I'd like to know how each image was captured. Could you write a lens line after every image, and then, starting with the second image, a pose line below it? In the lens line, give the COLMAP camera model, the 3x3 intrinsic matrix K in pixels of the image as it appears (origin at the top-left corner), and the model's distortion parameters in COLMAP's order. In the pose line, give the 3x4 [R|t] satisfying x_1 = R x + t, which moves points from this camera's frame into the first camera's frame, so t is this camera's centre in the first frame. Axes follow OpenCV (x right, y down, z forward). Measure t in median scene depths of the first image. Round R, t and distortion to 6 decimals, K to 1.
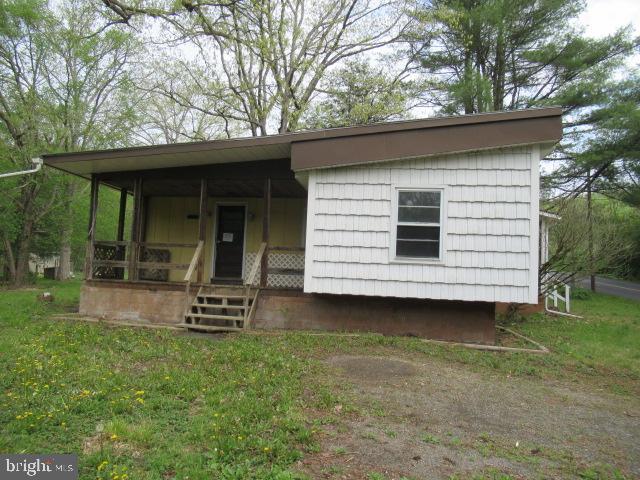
lens RADIAL K [[478.6, 0, 320.0], [0, 478.6, 240.0], [0, 0, 1]] dist [-0.005760, 0.001301]
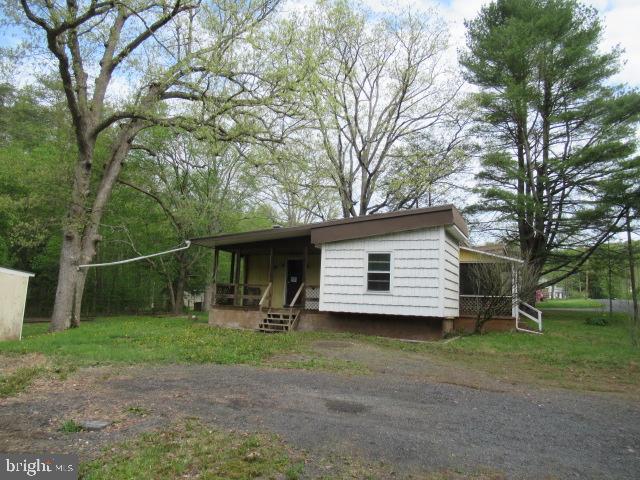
lens RADIAL K [[478.6, 0, 320.0], [0, 478.6, 240.0], [0, 0, 1]] dist [-0.005760, 0.001301]
pose [[0.963745, -0.037861, -0.264125, 0.437900], [0.018182, 0.996899, -0.076557, -0.017940], [0.266204, 0.068979, 0.961445, -0.726203]]
